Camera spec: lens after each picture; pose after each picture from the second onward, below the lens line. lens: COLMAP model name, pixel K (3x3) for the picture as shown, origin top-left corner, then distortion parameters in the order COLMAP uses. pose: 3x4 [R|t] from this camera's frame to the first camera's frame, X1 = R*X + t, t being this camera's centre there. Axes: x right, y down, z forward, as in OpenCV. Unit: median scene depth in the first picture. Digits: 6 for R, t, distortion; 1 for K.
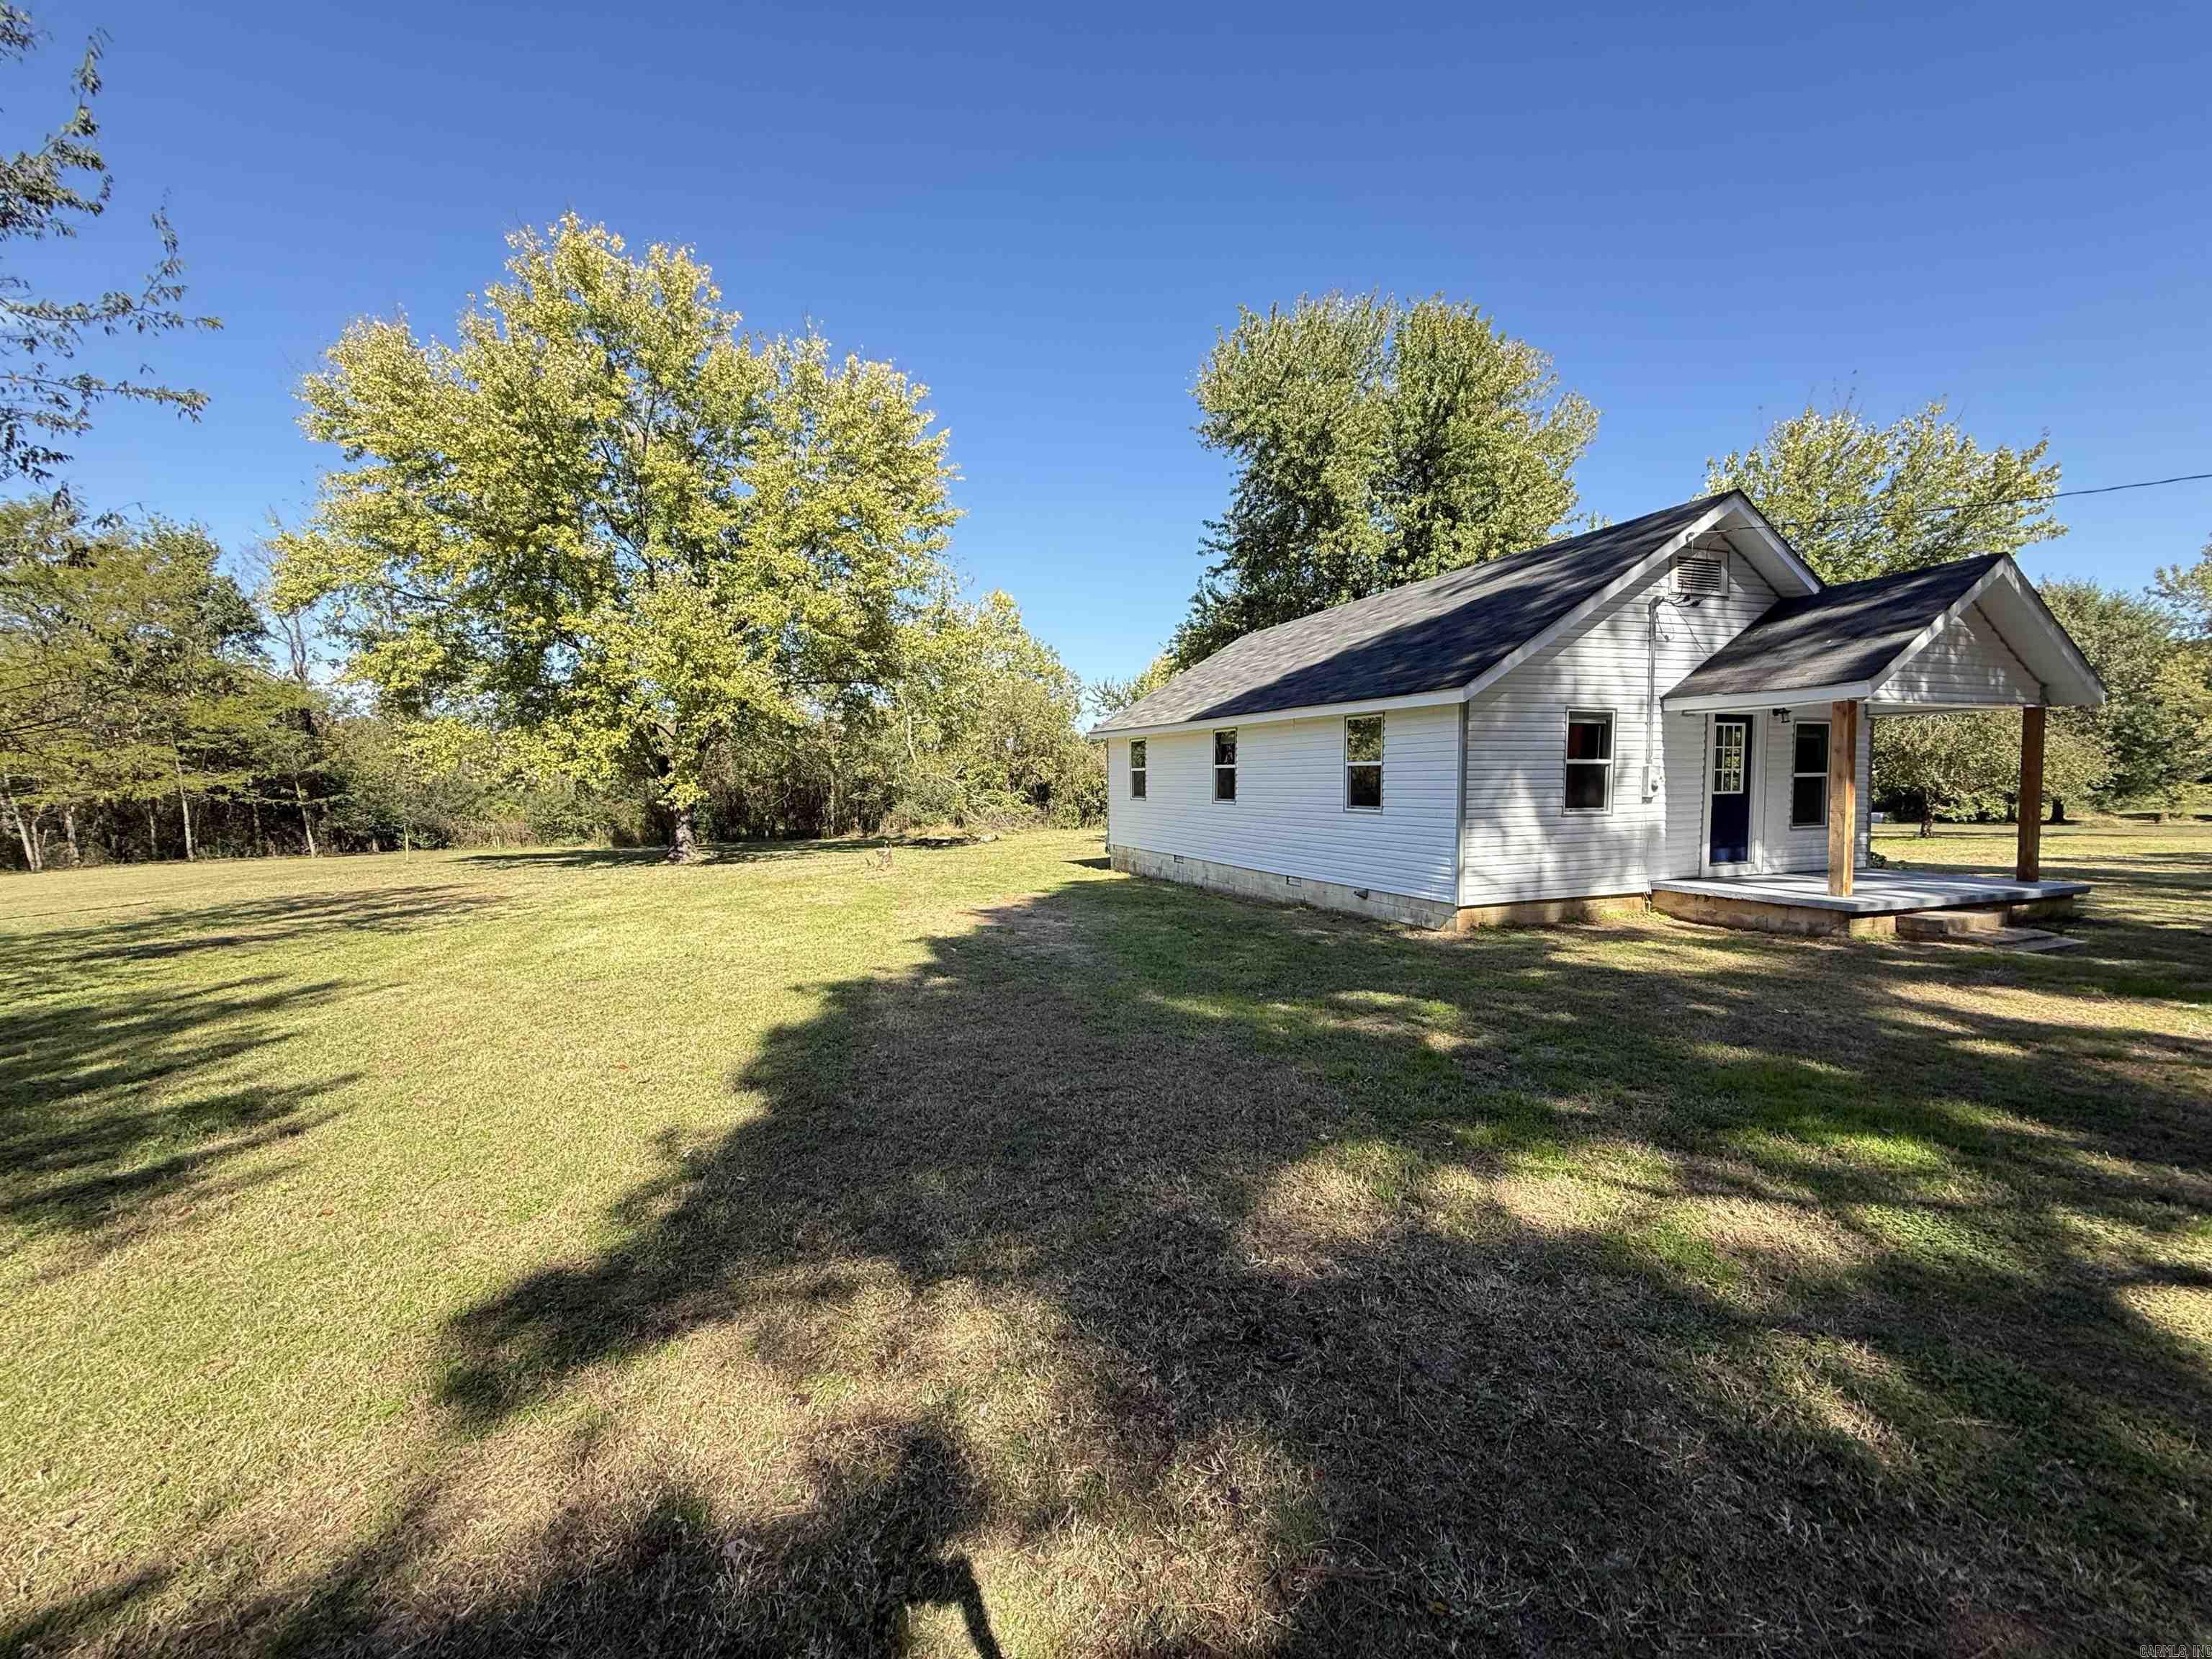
lens RADIAL K [[897.5, 0, 1050.0], [0, 897.5, 830.4], [0, 0, 1]] dist [-0.000009, 0.000124]
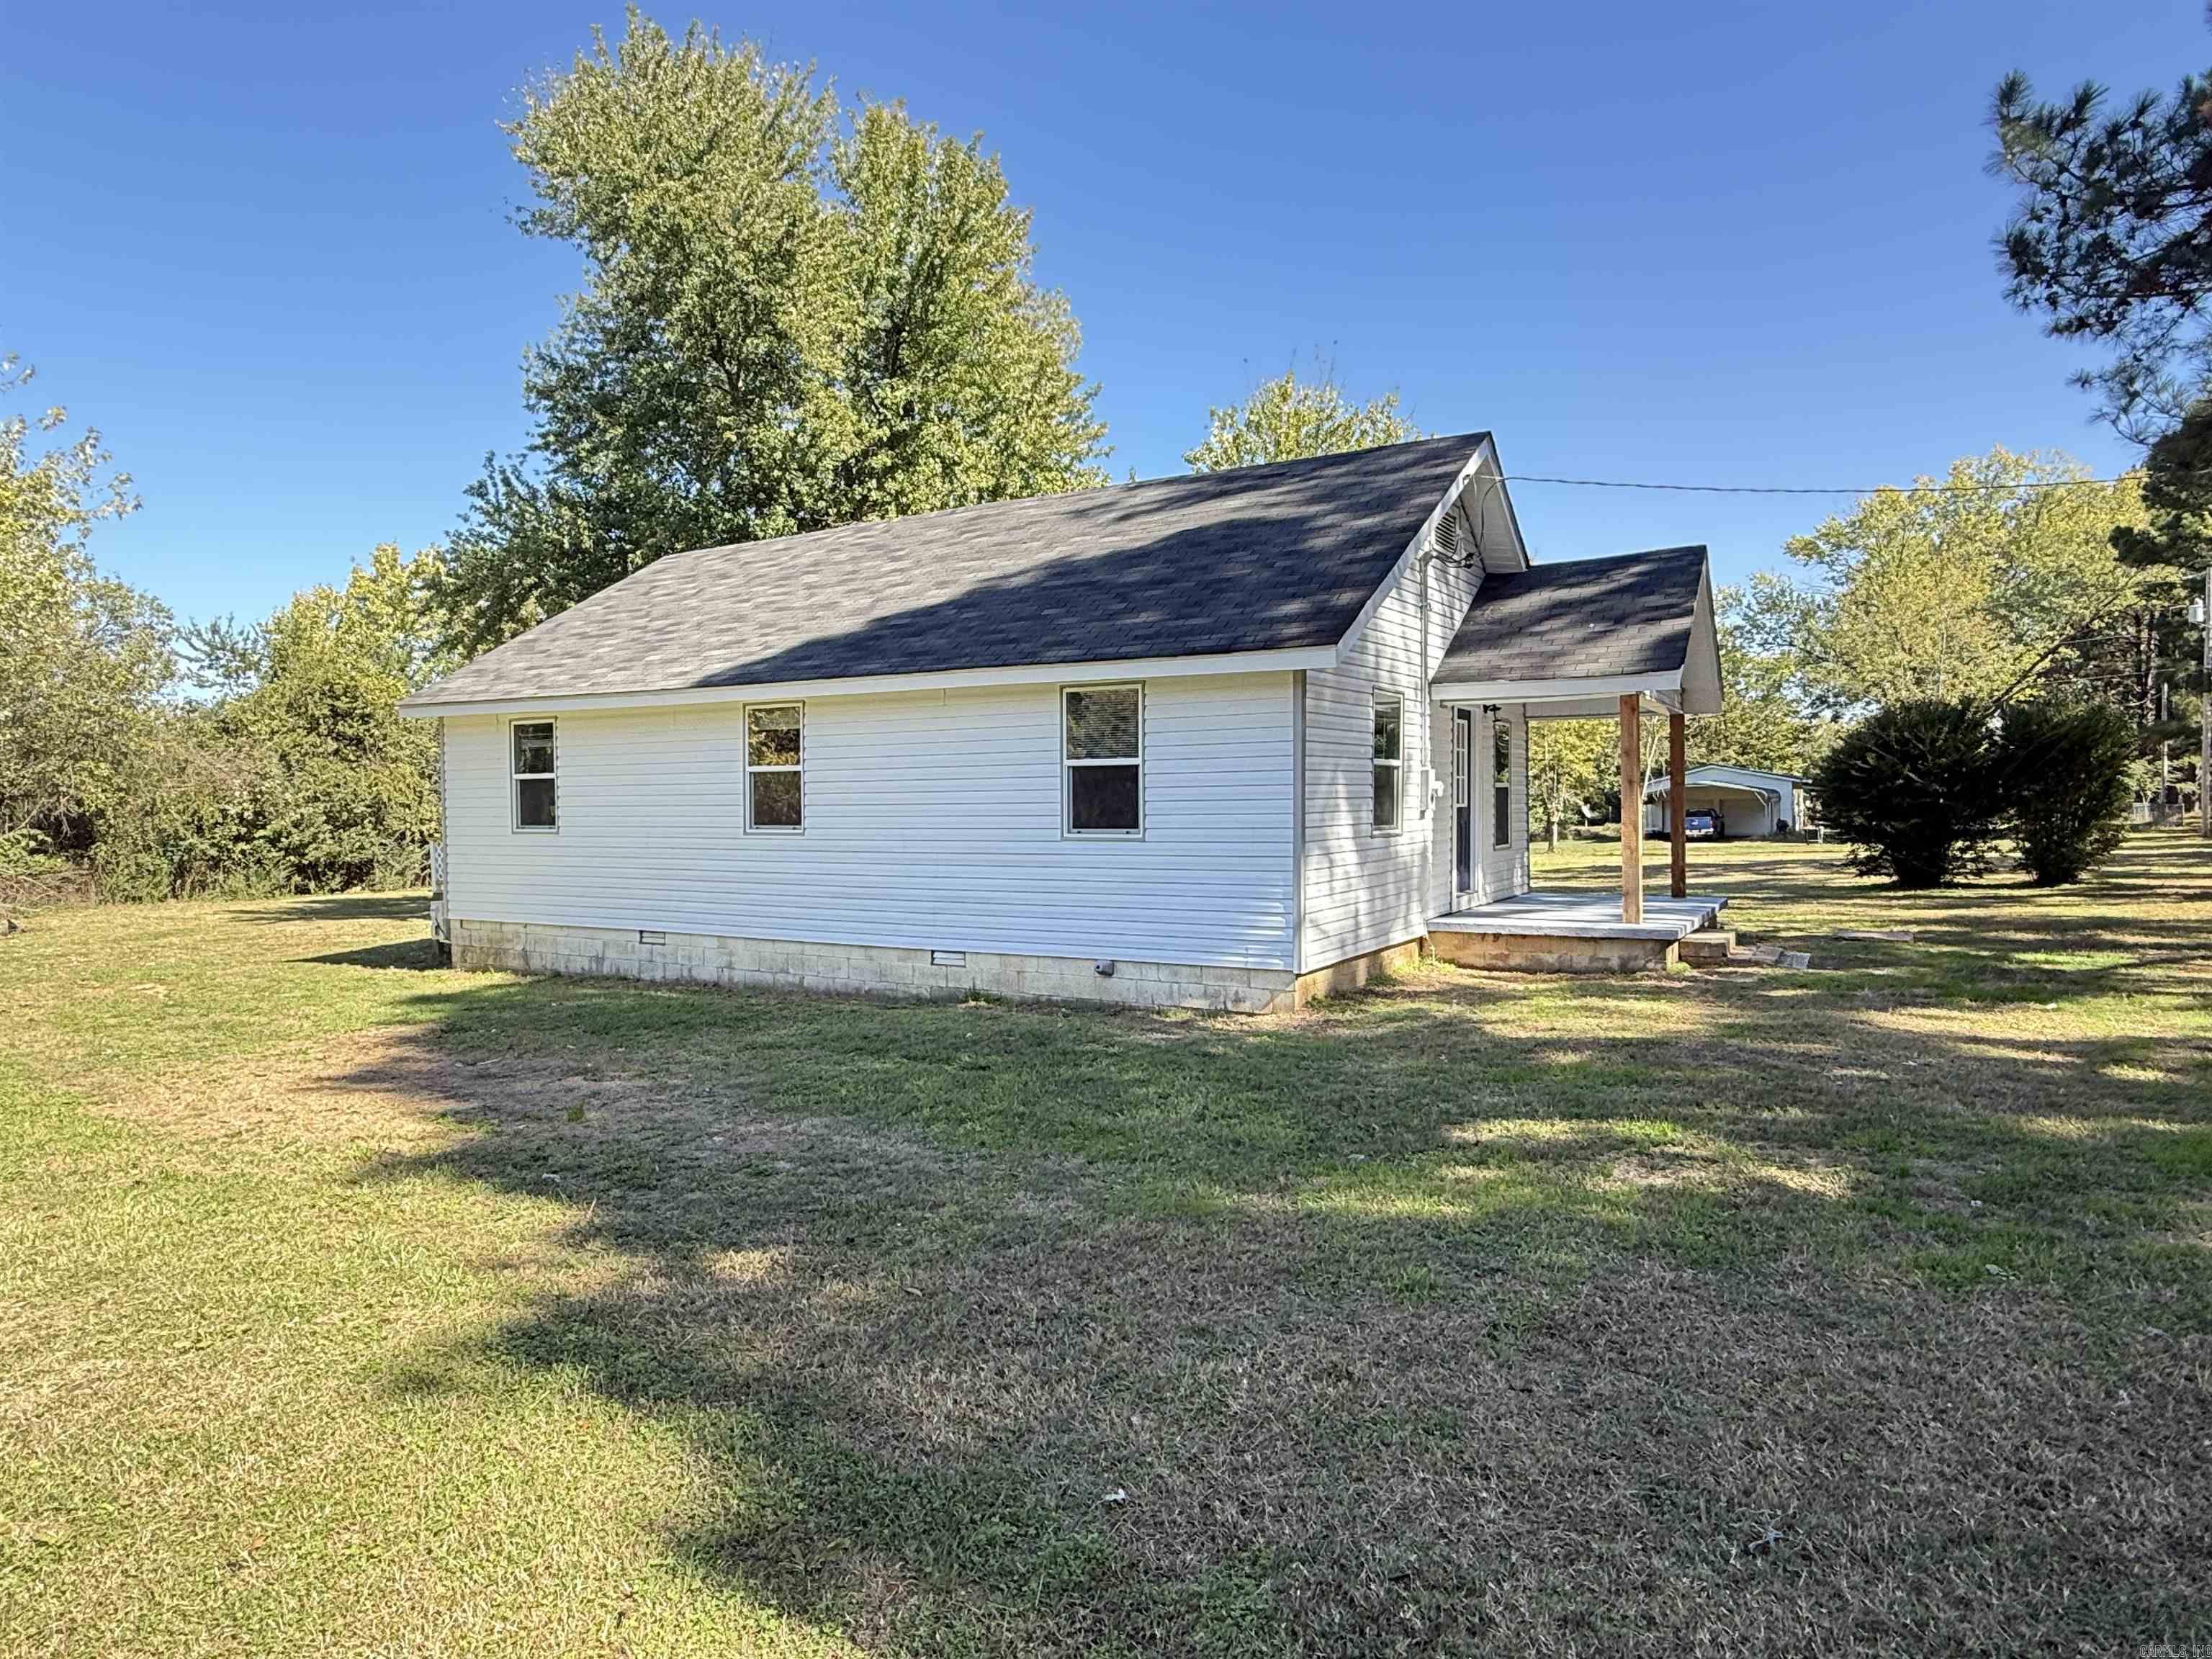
lens RADIAL K [[1332.3, 0, 1106.0], [0, 1332.3, 829.5], [0, 0, 1]] dist [0.001808, -0.000637]
pose [[0.761239, -0.014682, 0.648305, -0.276613], [0.041201, 0.998819, -0.025759, -0.003032], [-0.647161, 0.046319, 0.760945, 0.310391]]
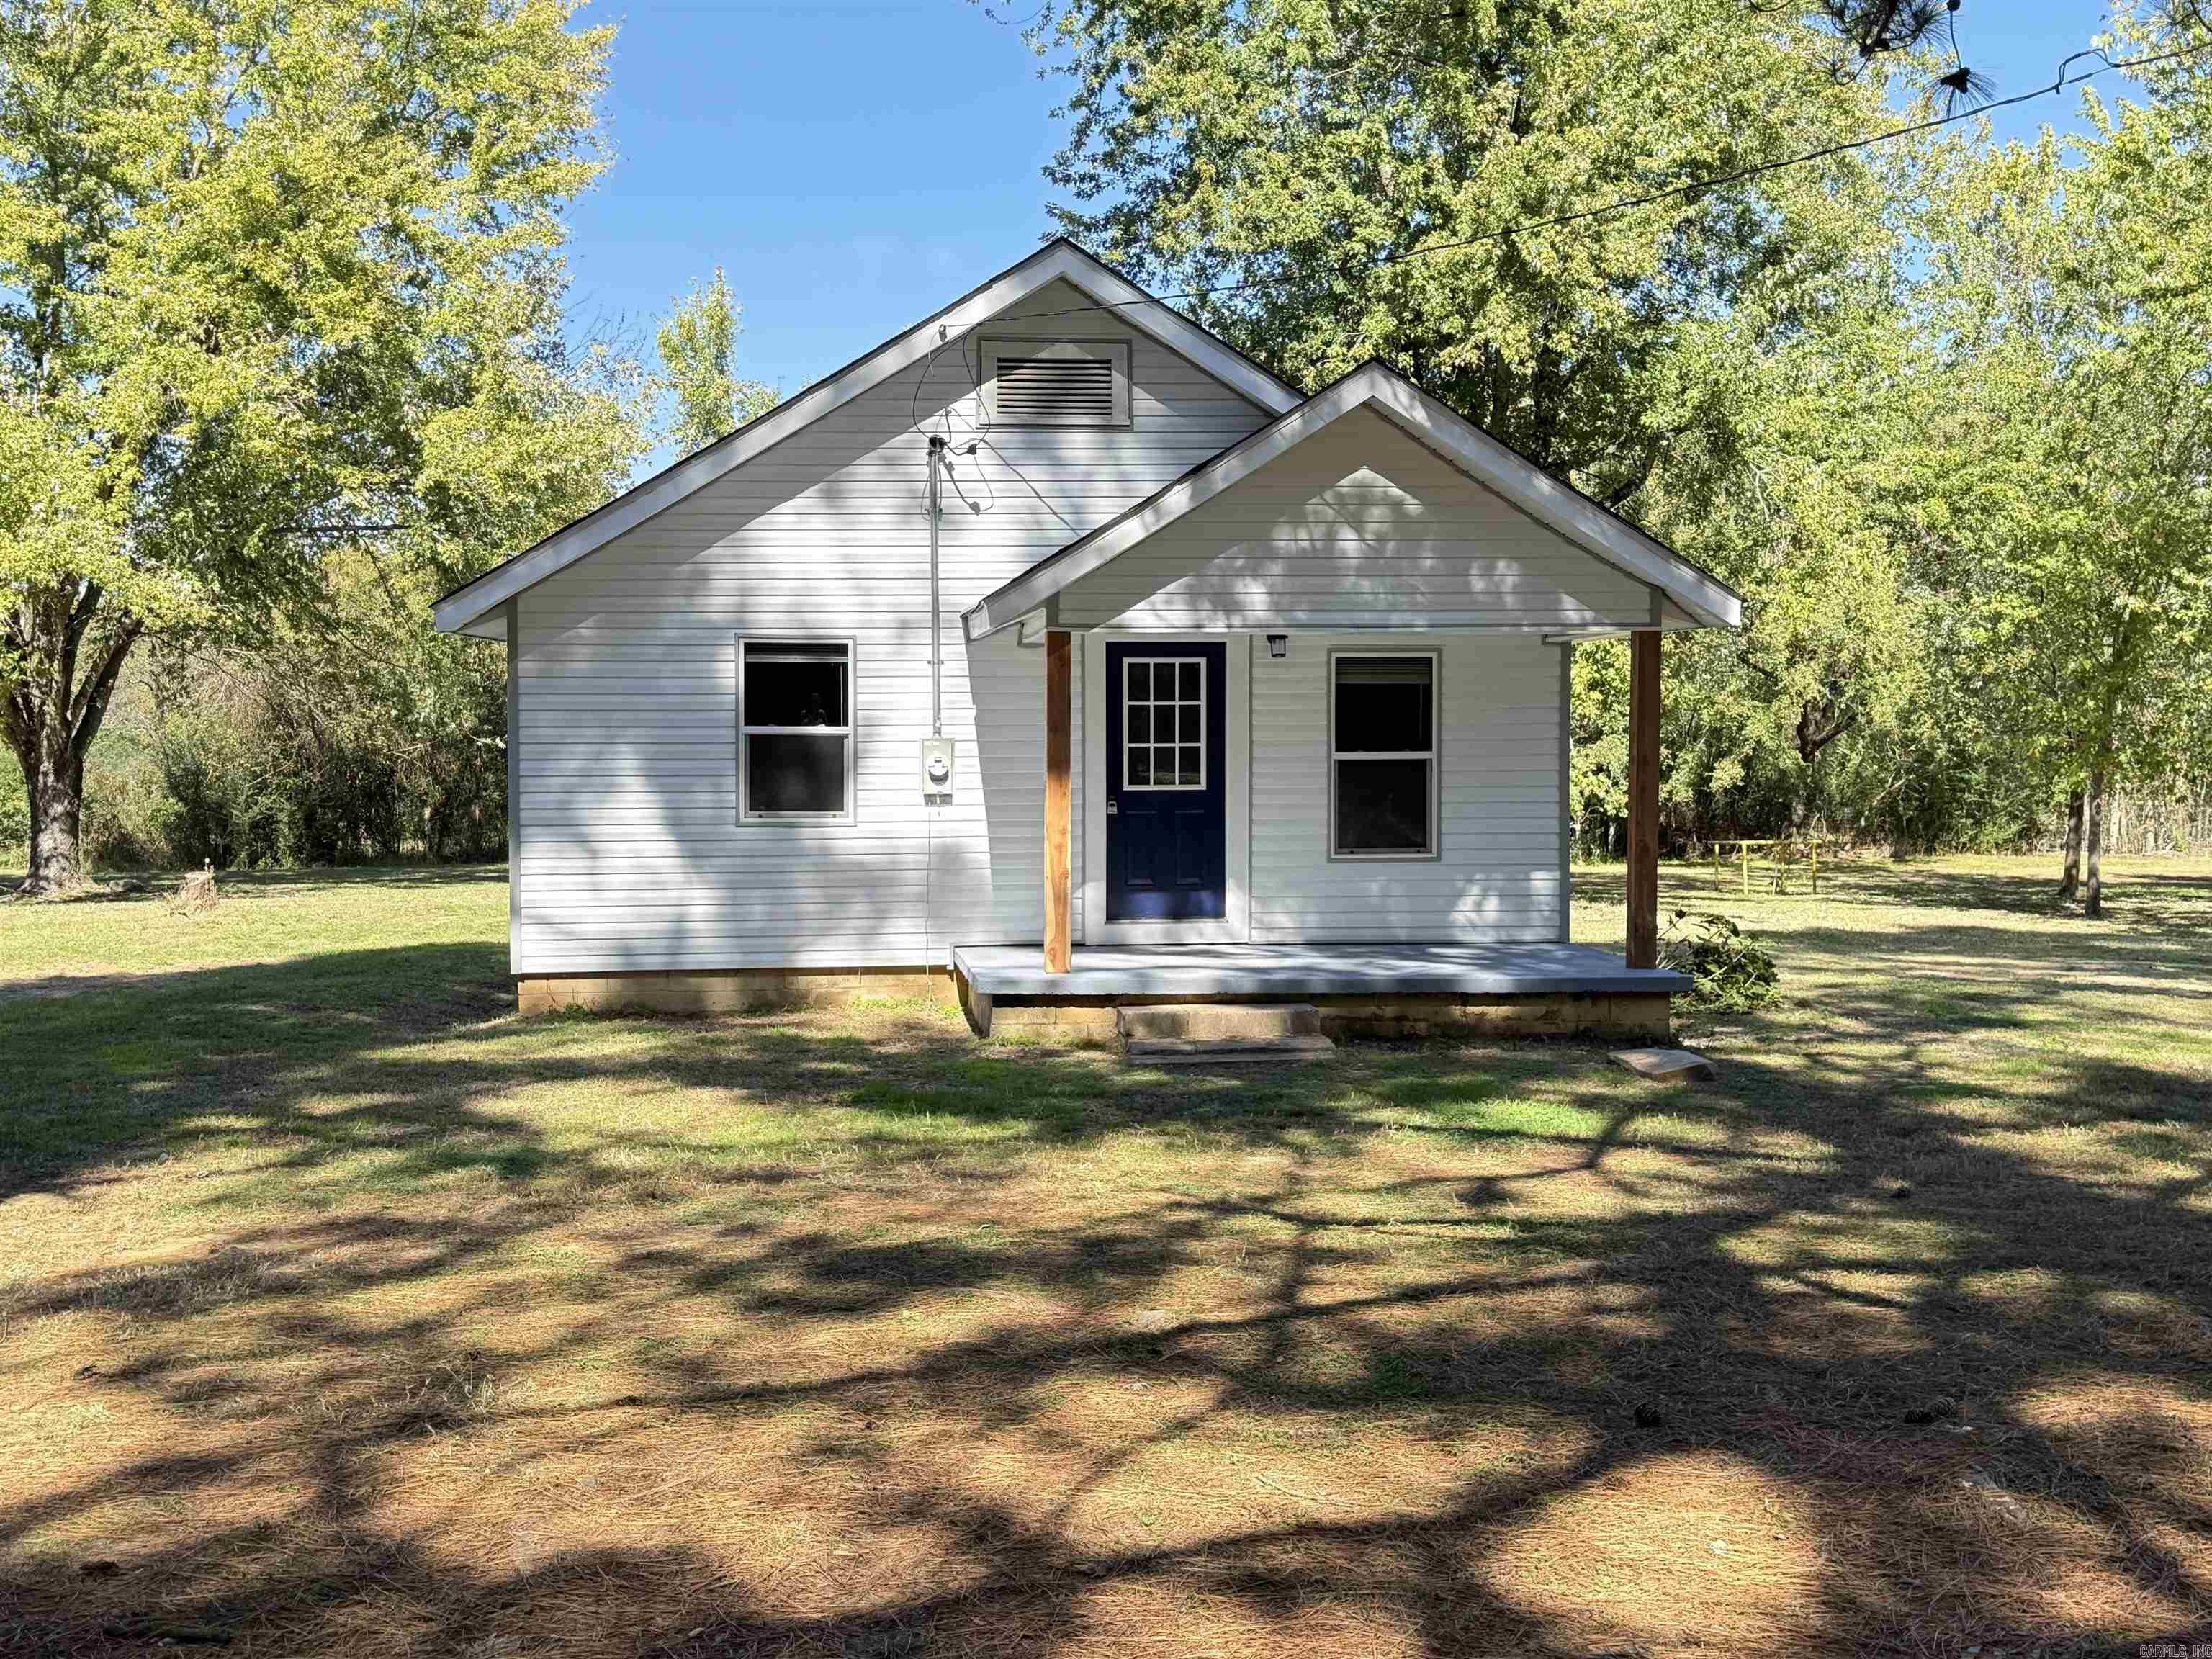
lens RADIAL K [[2449.2, 0, 1106.0], [0, 2449.2, 829.5], [0, 0, 1]] dist [0.009529, 0.004103]
pose [[0.972723, 0.017279, -0.231325, 1.114351], [-0.020085, 0.999750, -0.009779, -0.002326], [0.231099, 0.014158, 0.972827, -0.442343]]
